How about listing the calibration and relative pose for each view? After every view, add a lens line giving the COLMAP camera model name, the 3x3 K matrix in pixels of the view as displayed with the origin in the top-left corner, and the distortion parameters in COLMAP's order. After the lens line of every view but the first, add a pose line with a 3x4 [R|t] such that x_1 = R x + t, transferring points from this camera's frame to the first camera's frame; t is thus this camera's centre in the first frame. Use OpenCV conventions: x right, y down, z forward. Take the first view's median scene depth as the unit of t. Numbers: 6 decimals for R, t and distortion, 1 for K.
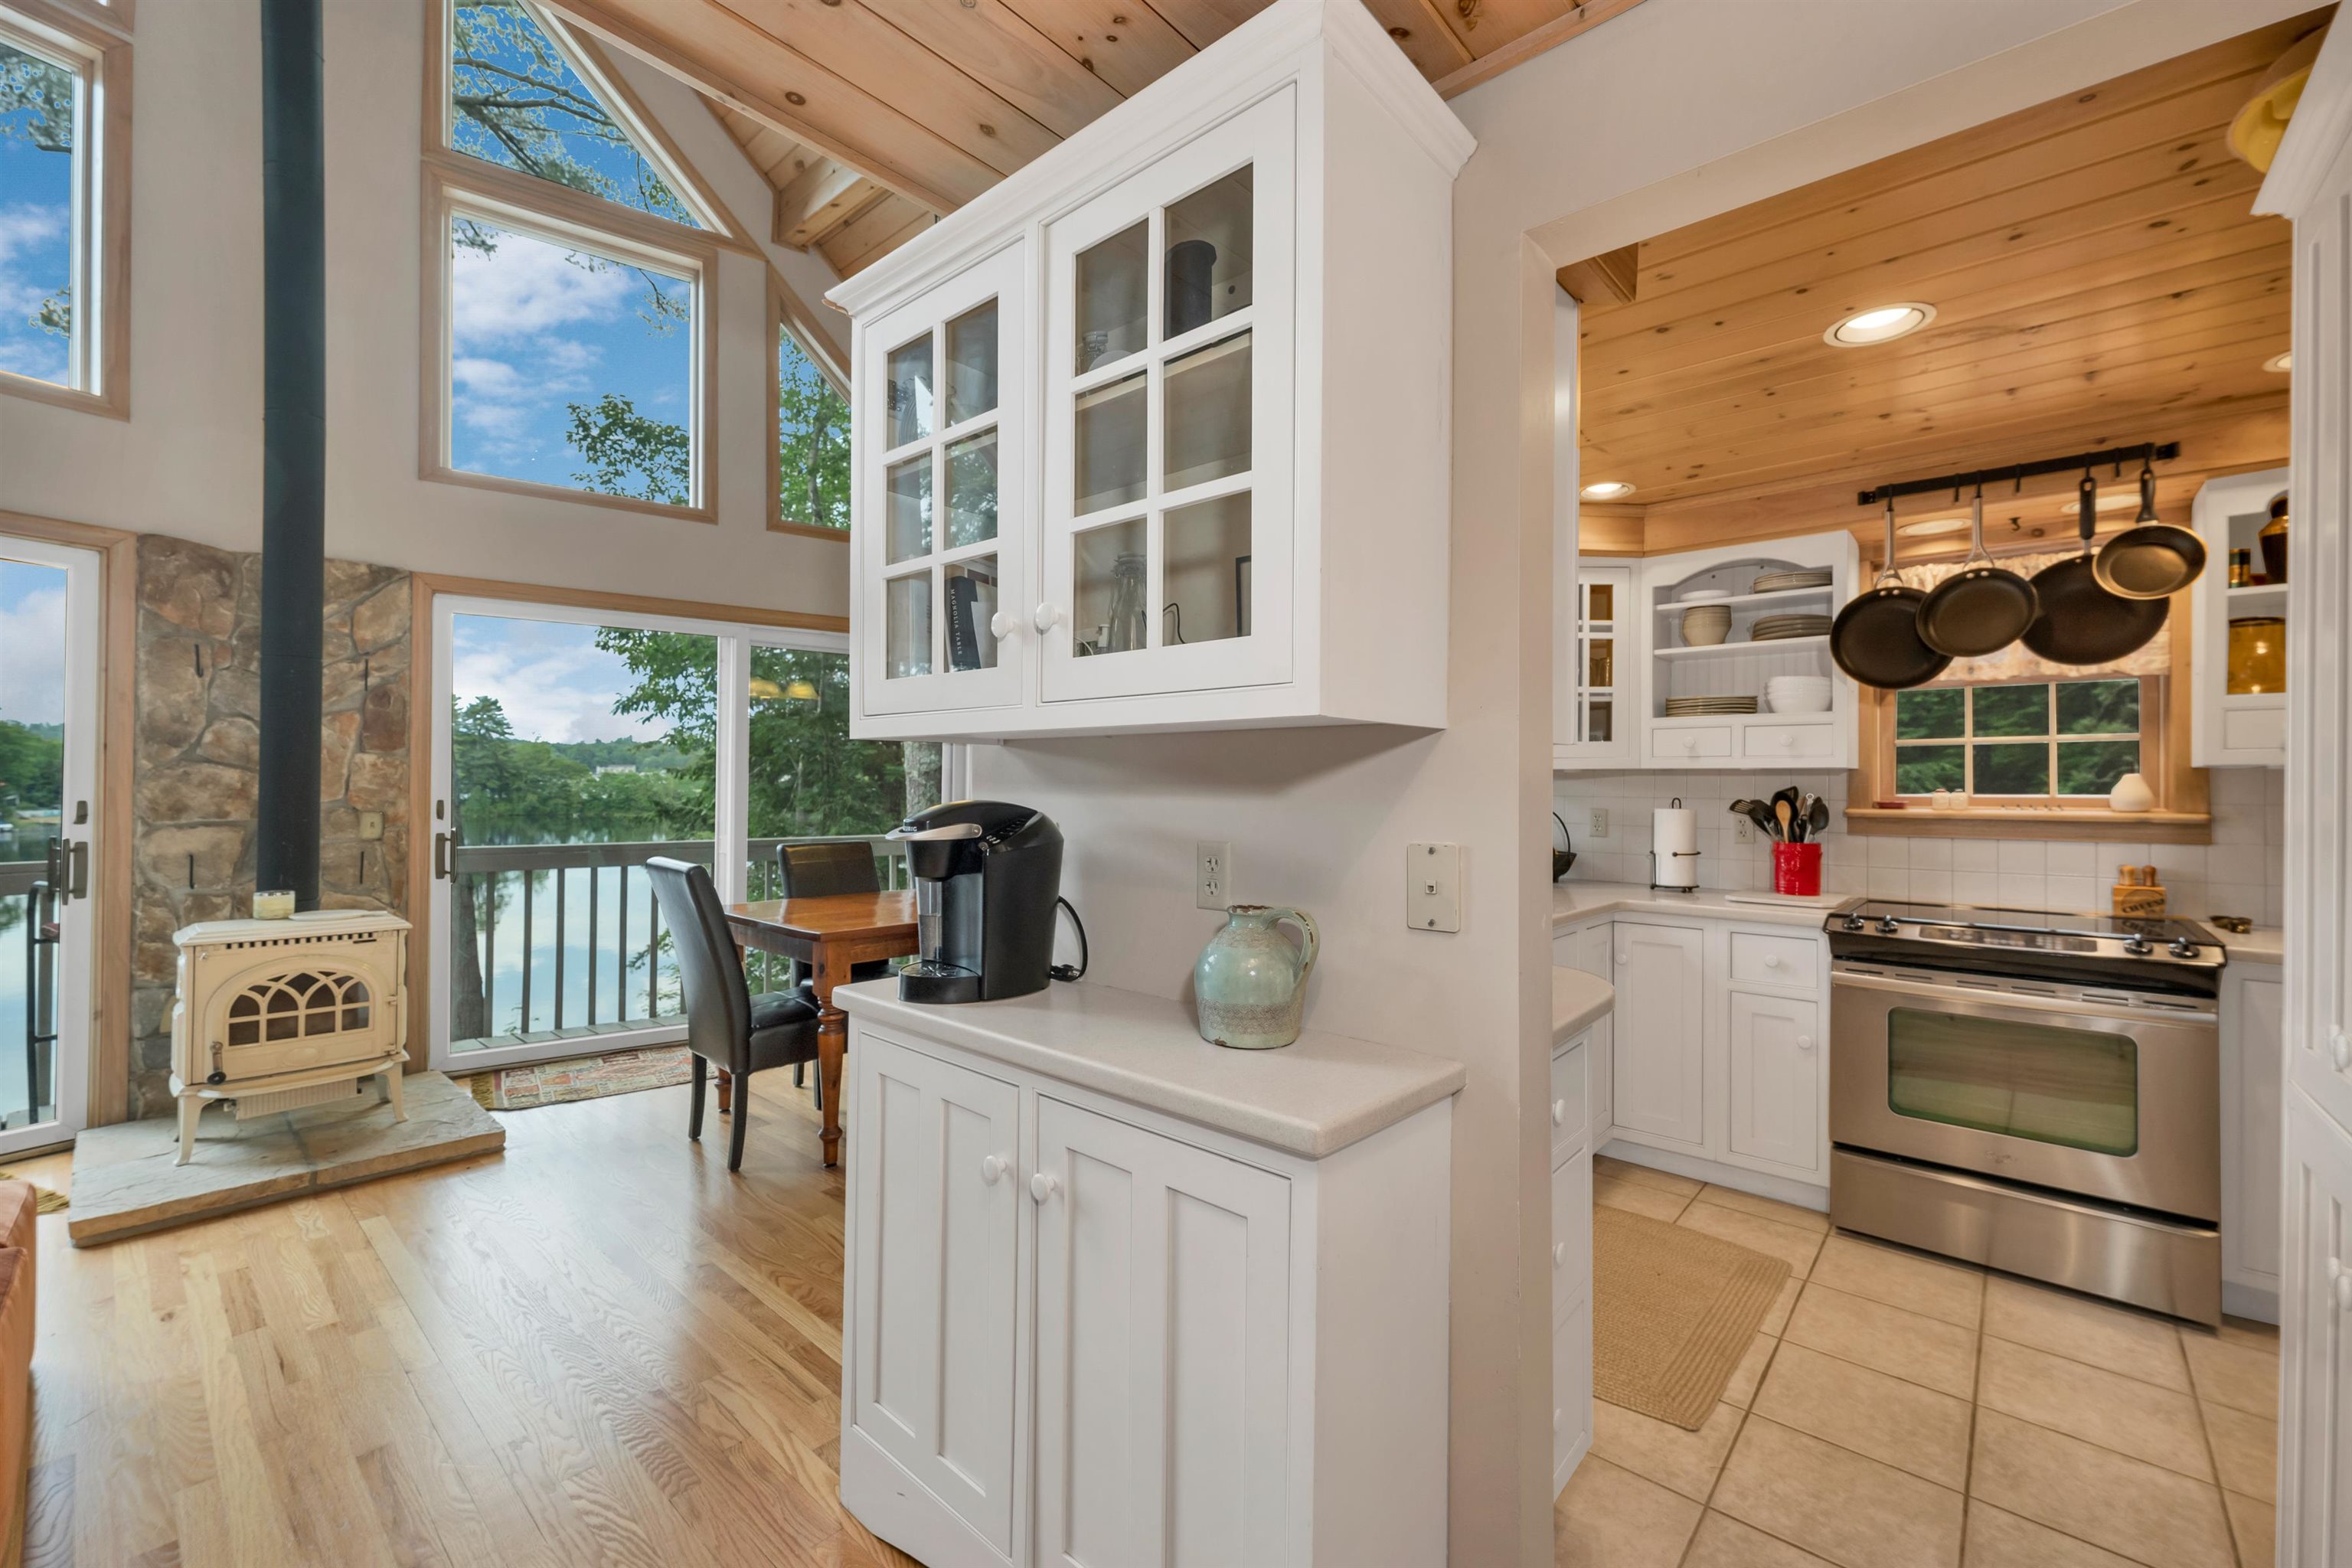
lens RADIAL K [[958.6, 0, 1177.6], [0, 958.6, 783.3], [0, 0, 1]] dist [0.004892, -0.000465]
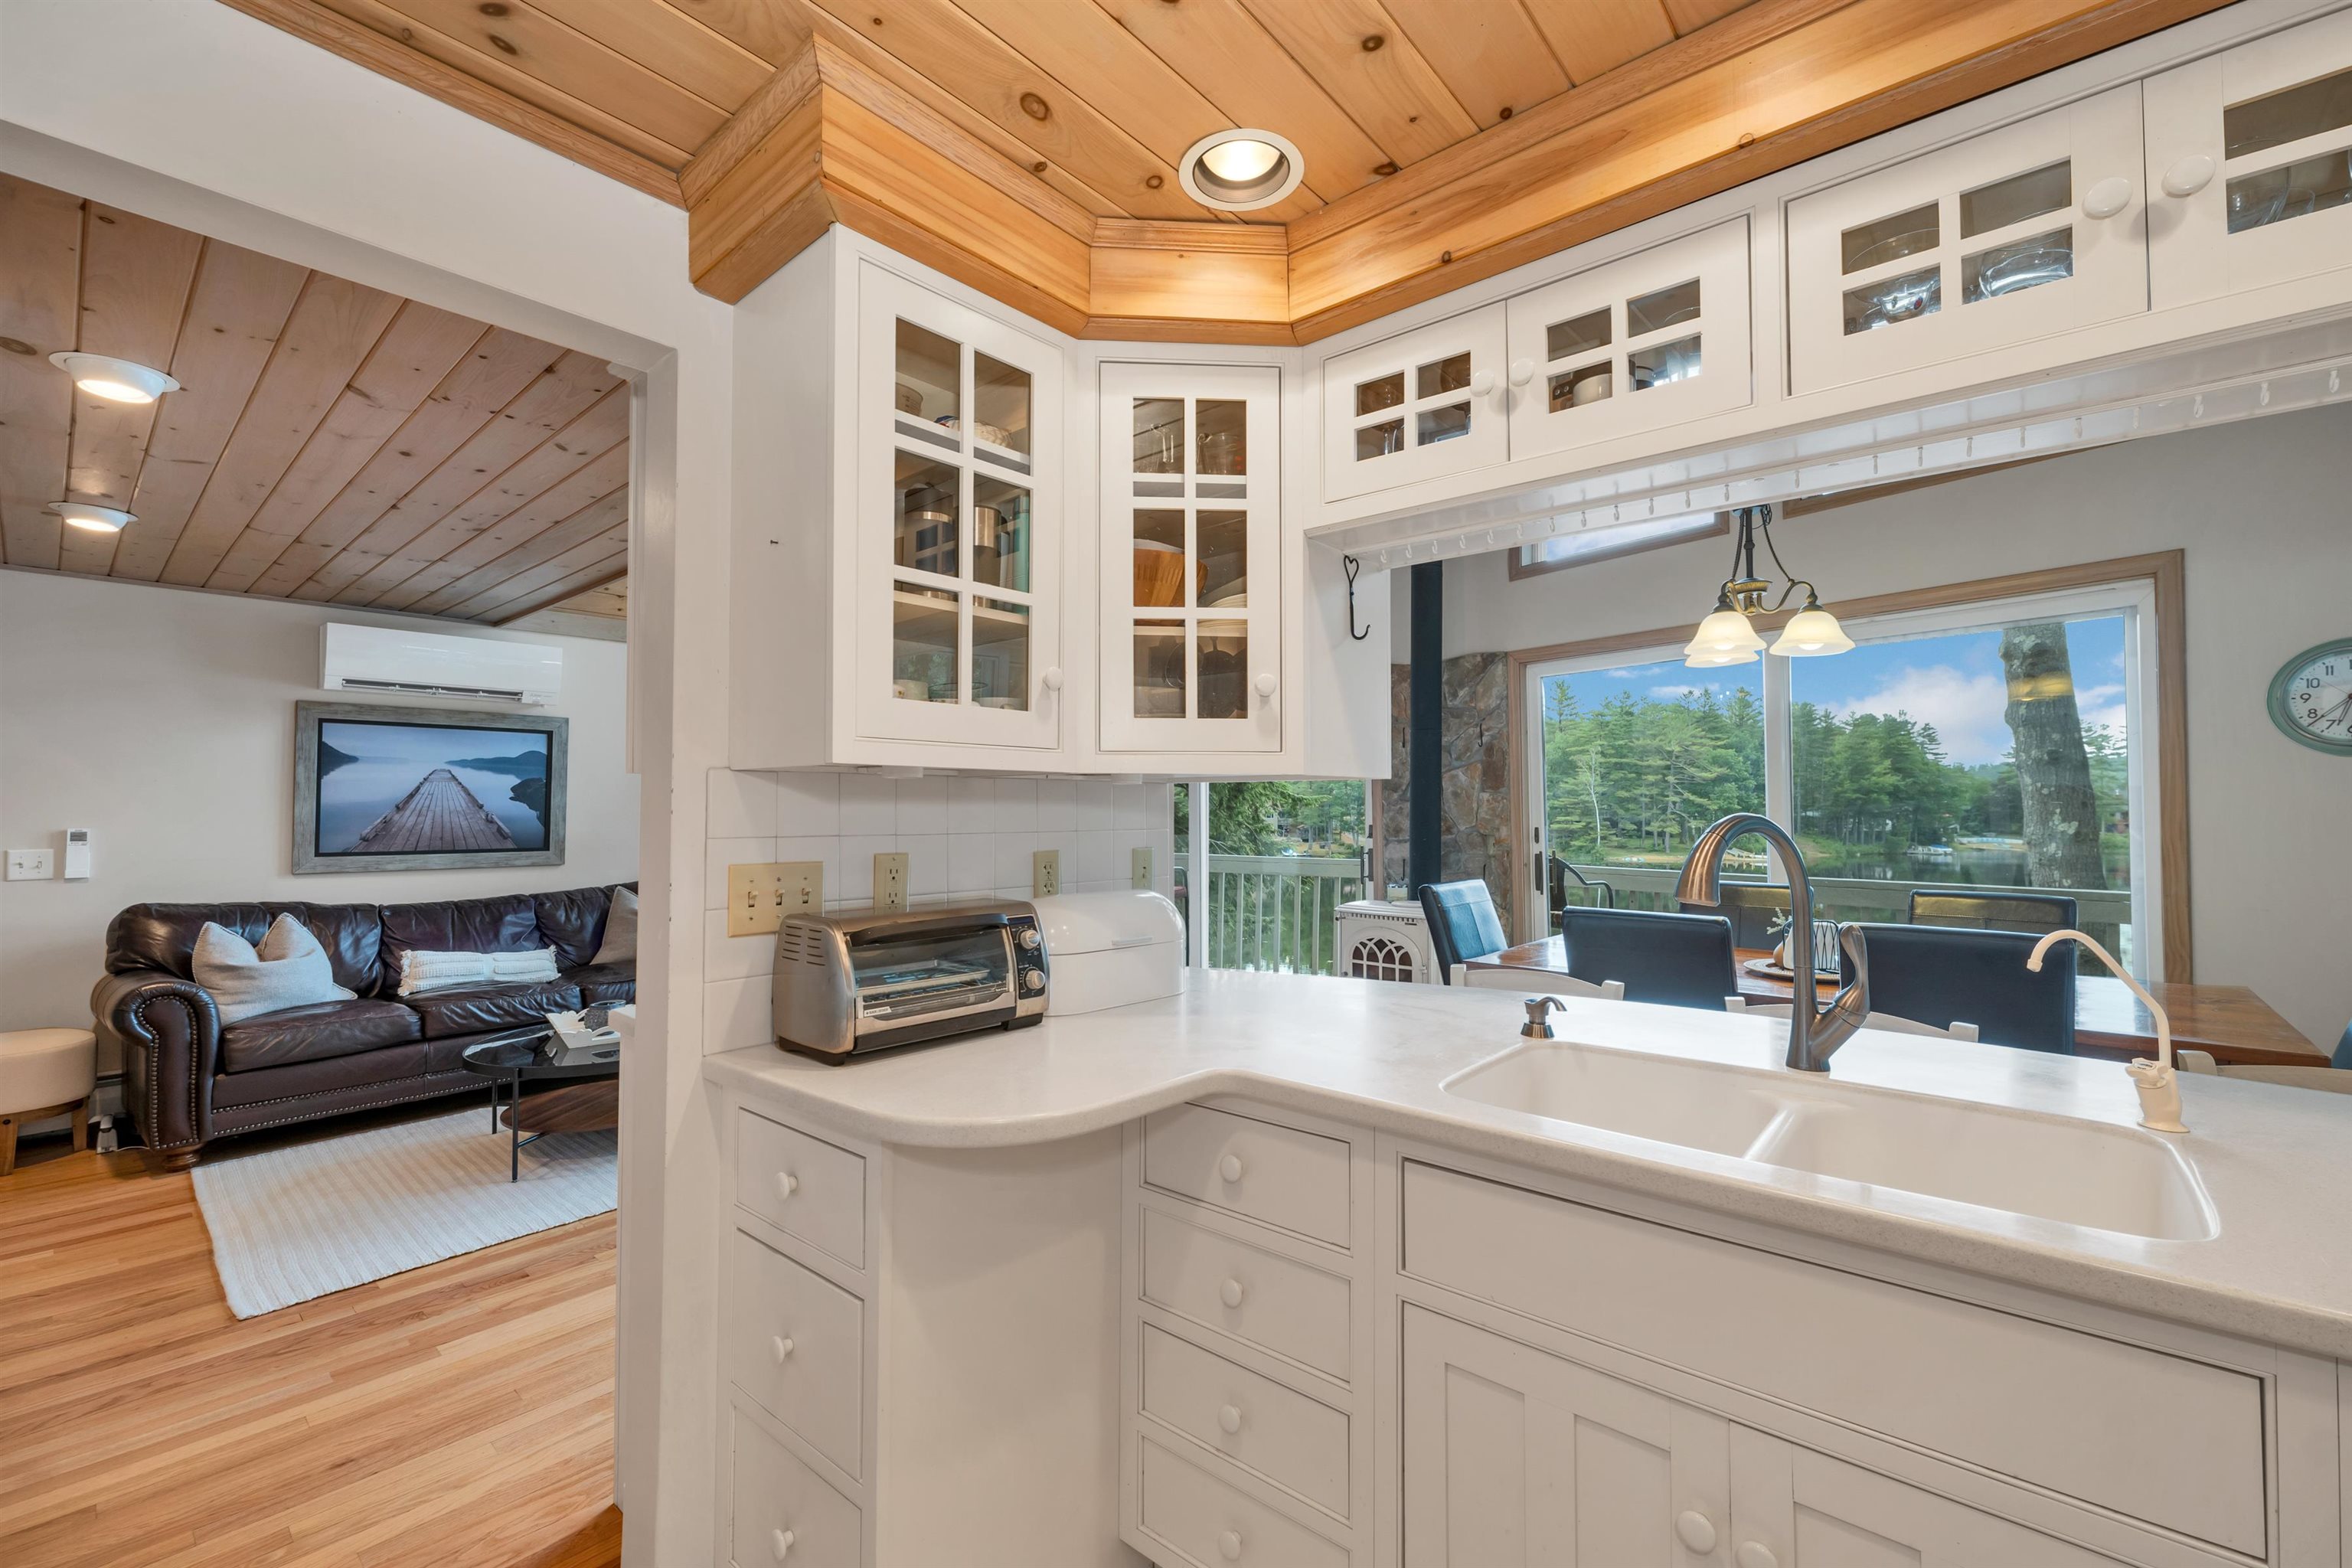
lens RADIAL K [[970.1, 0, 1176.0], [0, 970.1, 784.0], [0, 0, 1]] dist [0.001054, -0.000225]
pose [[0.008749, -0.034367, -0.999371, 0.601800], [0.003201, 0.999405, -0.034340, 0.003241], [0.999957, -0.002899, 0.008854, 0.627104]]
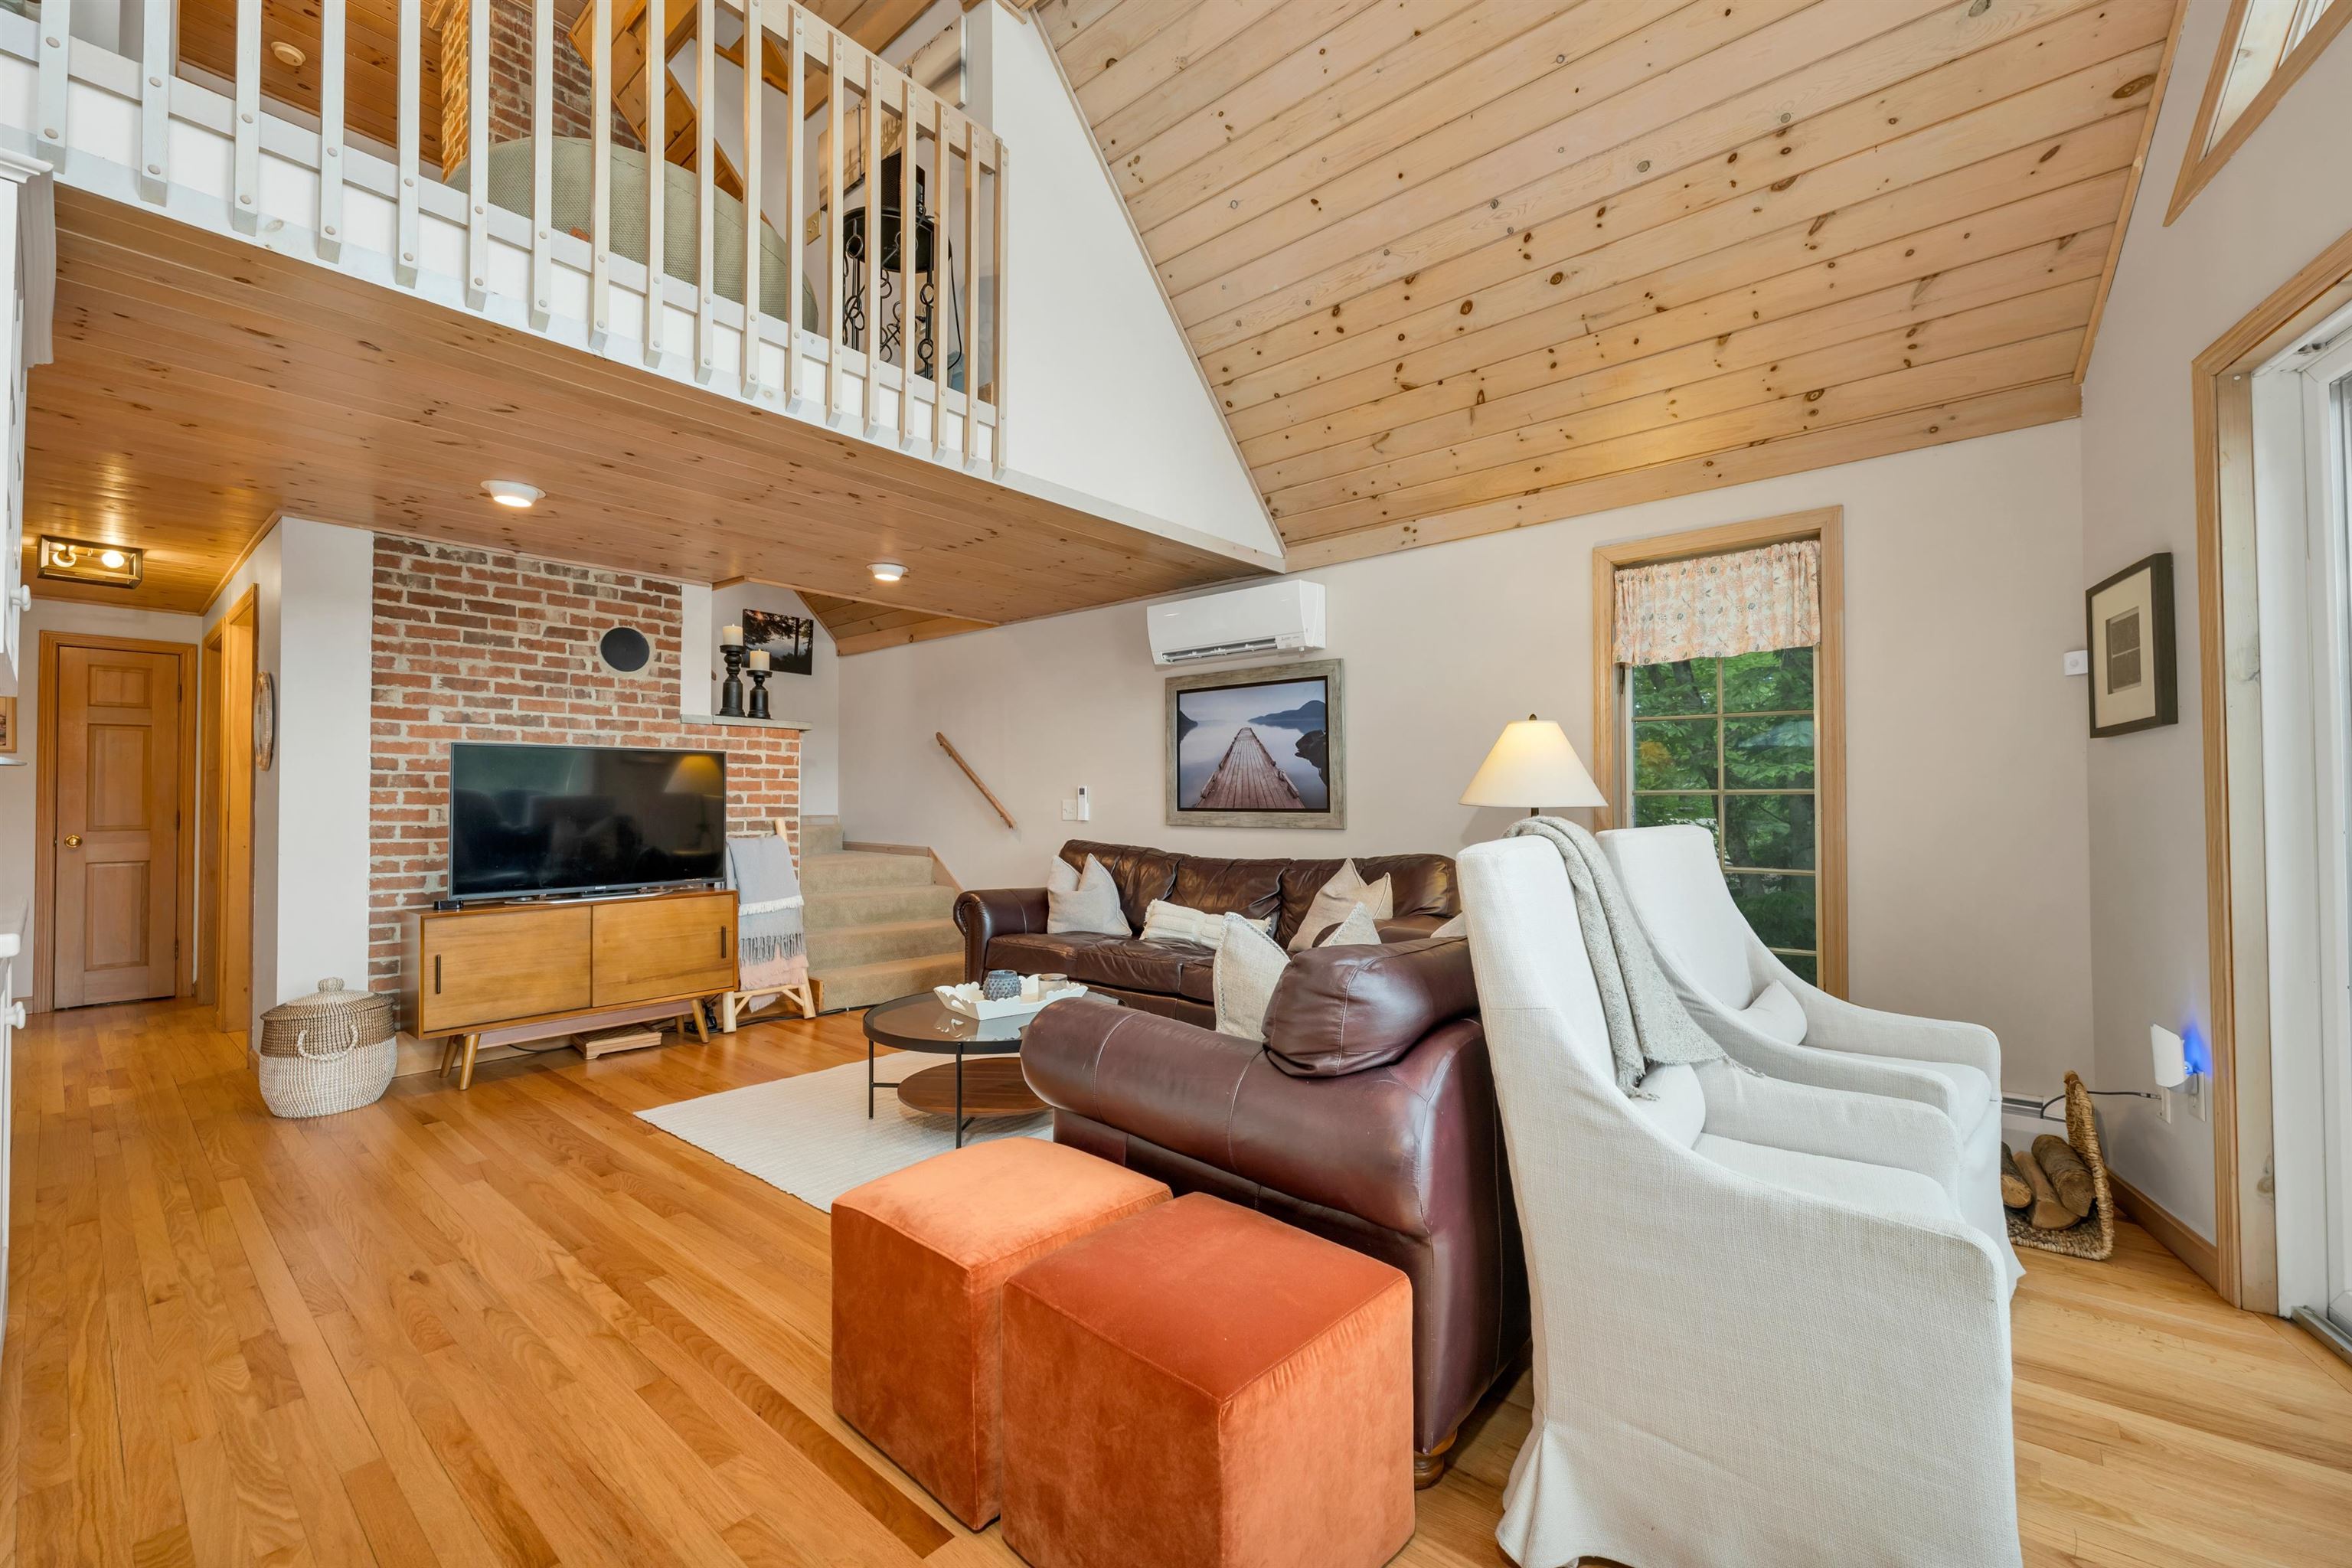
lens RADIAL K [[958.6, 0, 1177.6], [0, 958.6, 783.3], [0, 0, 1]] dist [0.004892, -0.000465]
pose [[-0.999777, -0.009118, -0.019065, -0.719429], [-0.008693, 0.999715, -0.022225, 0.043774], [0.019262, -0.022054, -0.999571, 0.975117]]
